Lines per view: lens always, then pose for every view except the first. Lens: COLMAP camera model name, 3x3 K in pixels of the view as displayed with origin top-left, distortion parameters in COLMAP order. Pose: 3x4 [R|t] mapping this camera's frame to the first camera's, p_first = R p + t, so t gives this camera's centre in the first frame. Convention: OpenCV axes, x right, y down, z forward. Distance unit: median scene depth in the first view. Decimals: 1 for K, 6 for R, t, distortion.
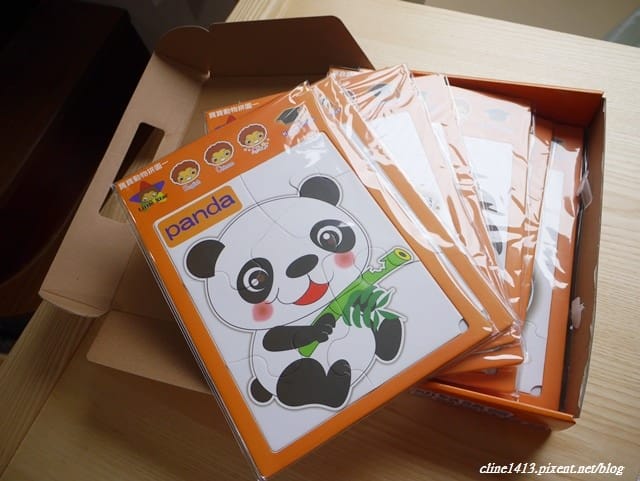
lens RADIAL K [[522.4, 0, 320.0], [0, 522.4, 240.5], [0, 0, 1]] dist [-0.034157, 0.009771]
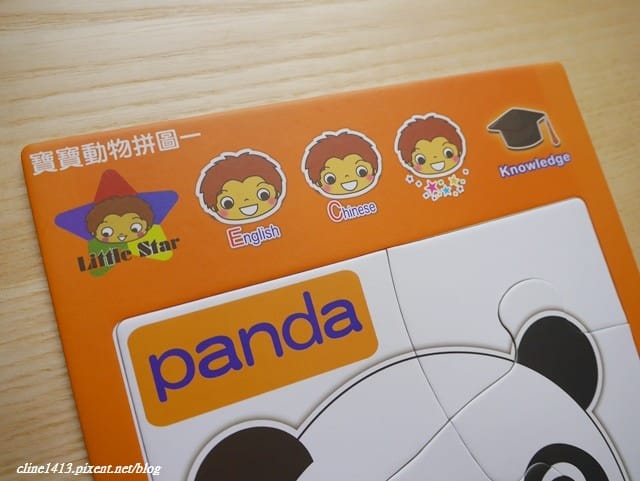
lens RADIAL K [[533.2, 0, 320.0], [0, 533.2, 240.5], [0, 0, 1]] dist [-0.033809, 0.011284]
pose [[0.913379, 0.306168, 0.268329, -0.309542], [-0.348454, 0.928767, 0.126378, -0.168106], [-0.210522, -0.208931, 0.955002, 0.671165]]
